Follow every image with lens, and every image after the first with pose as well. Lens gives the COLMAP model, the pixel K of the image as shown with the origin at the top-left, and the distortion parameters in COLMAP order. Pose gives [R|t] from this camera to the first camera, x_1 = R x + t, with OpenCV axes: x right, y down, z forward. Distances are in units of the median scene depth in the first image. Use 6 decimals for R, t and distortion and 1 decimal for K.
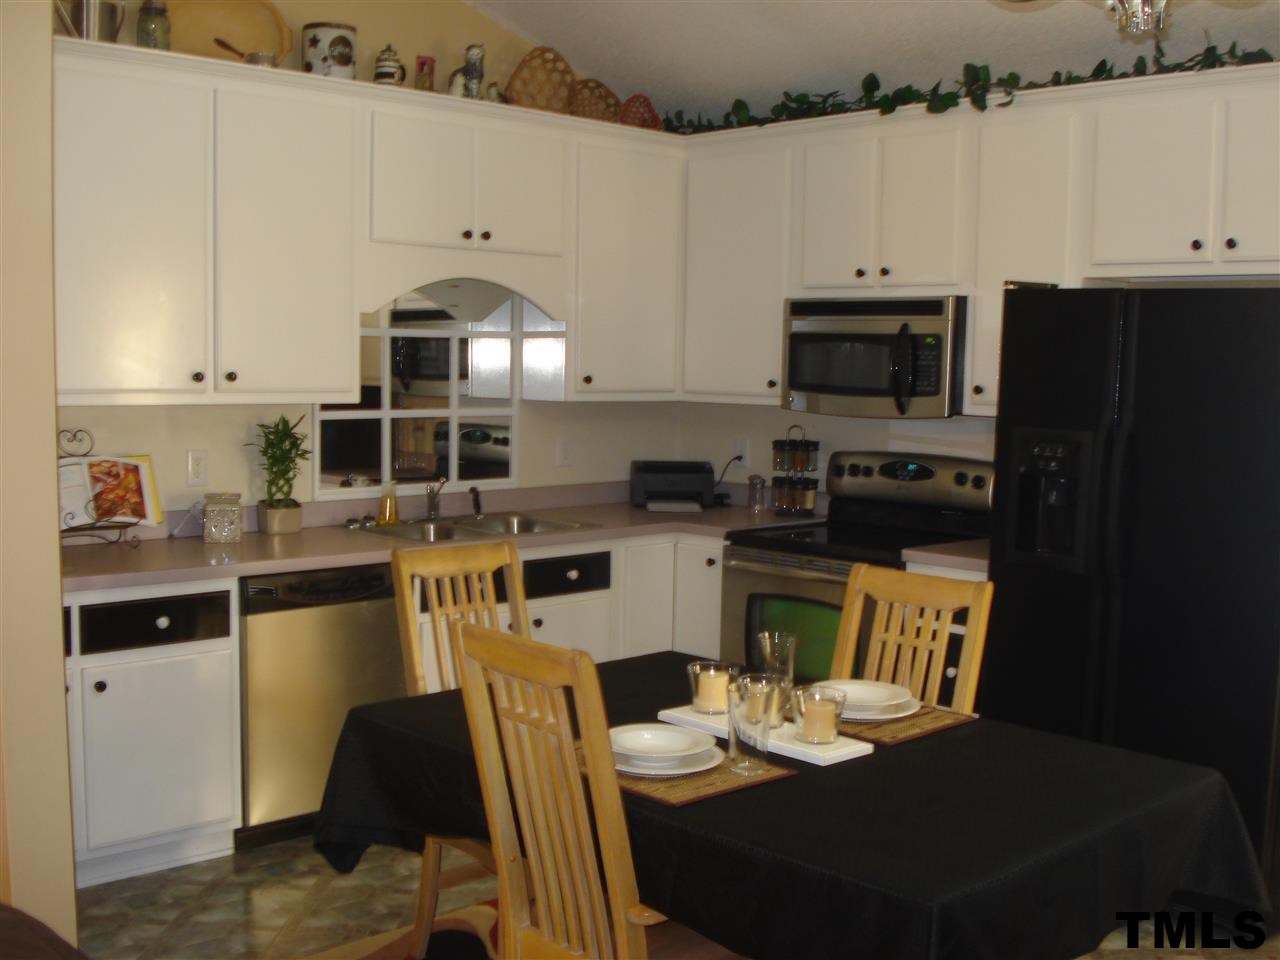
lens RADIAL K [[1427.6, 0, 640.0], [0, 1427.6, 480.0], [0, 0, 1]] dist [-0.089765, -0.044858]
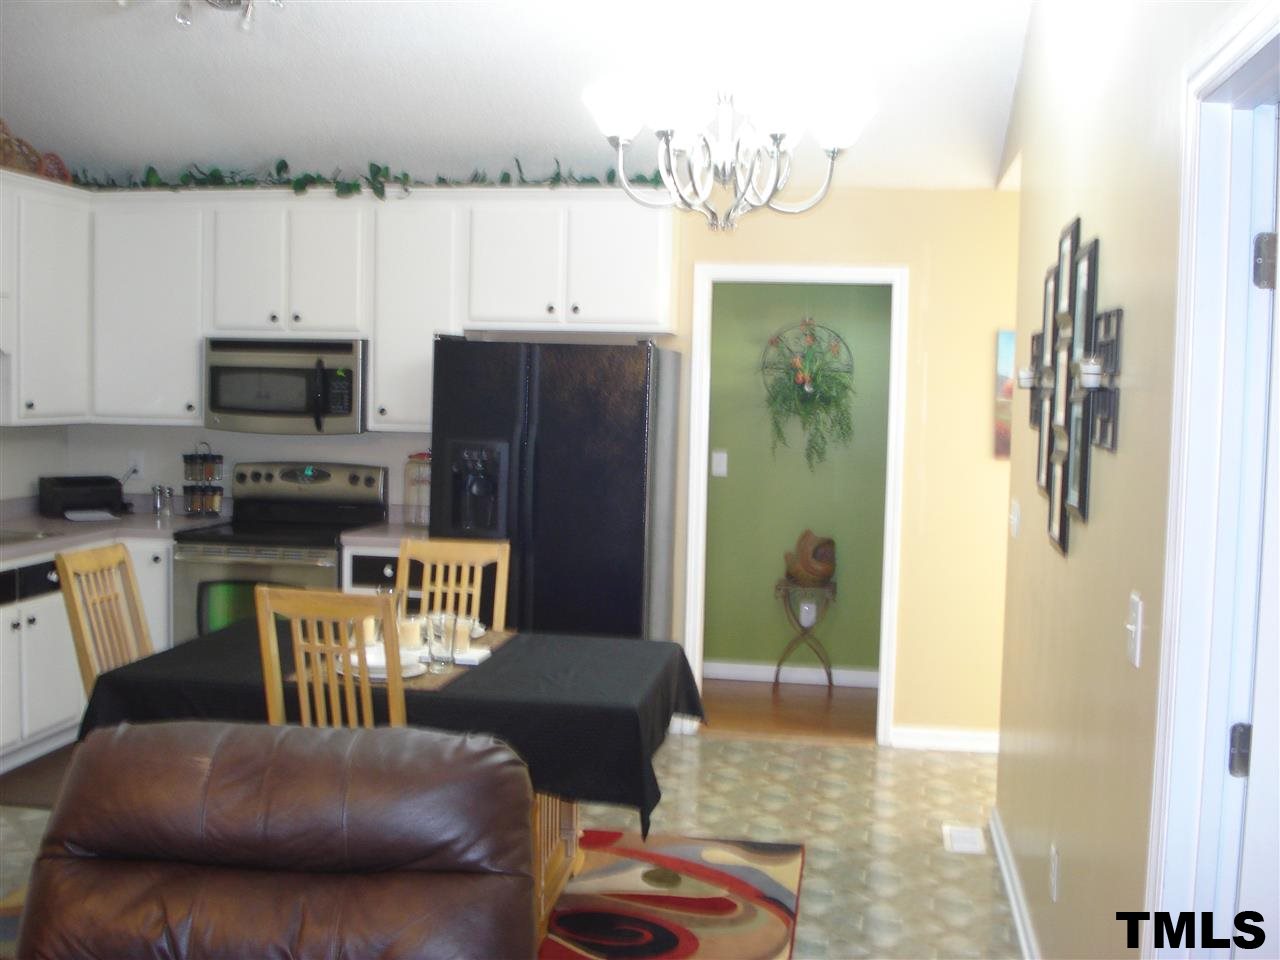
lens RADIAL K [[1427.6, 0, 640.0], [0, 1427.6, 480.0], [0, 0, 1]] dist [-0.089765, -0.044858]
pose [[0.802772, -0.046227, 0.594492, -0.331899], [0.045744, 0.998827, 0.015898, -0.009017], [-0.594530, 0.014432, 0.803944, -0.186457]]
